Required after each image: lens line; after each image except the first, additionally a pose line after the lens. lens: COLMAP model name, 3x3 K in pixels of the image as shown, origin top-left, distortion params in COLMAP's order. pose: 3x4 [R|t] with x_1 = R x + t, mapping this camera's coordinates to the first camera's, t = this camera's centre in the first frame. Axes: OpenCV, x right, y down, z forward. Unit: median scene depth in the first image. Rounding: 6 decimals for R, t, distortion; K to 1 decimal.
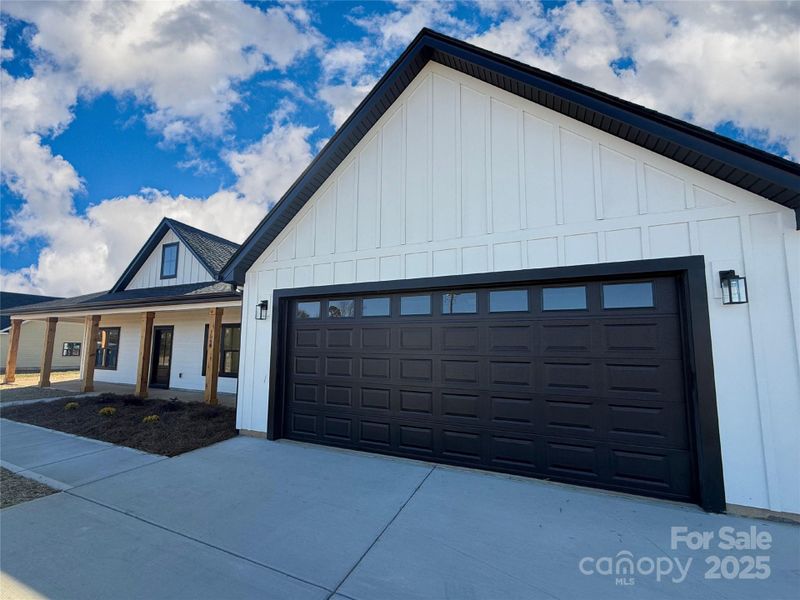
lens RADIAL K [[317.9, 0, 396.6], [0, 317.9, 300.6], [0, 0, 1]] dist [-0.000053, -0.000084]
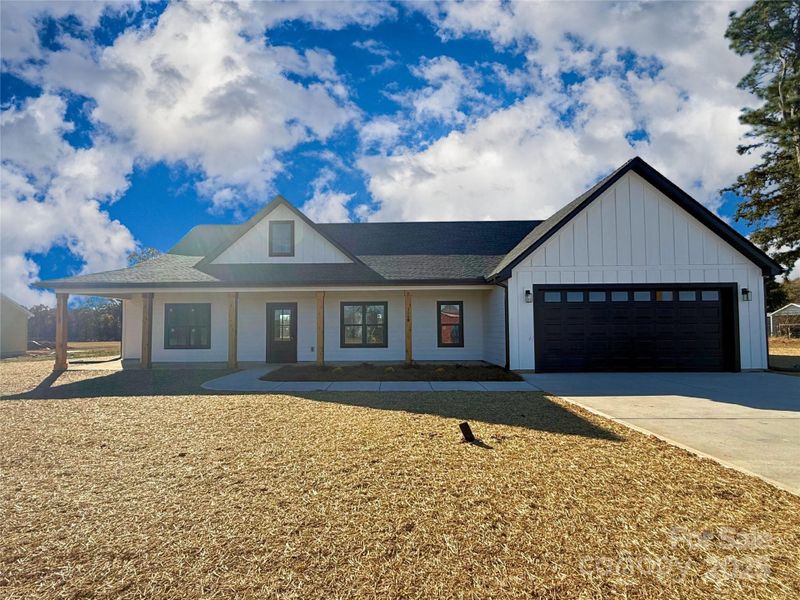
lens RADIAL K [[317.9, 0, 396.6], [0, 317.9, 300.6], [0, 0, 1]] dist [-0.000053, -0.000084]
pose [[0.921704, 0.034125, 0.386391, -1.672122], [-0.040525, 0.999143, 0.008426, 0.066684], [-0.385772, -0.023425, 0.922297, -0.247284]]
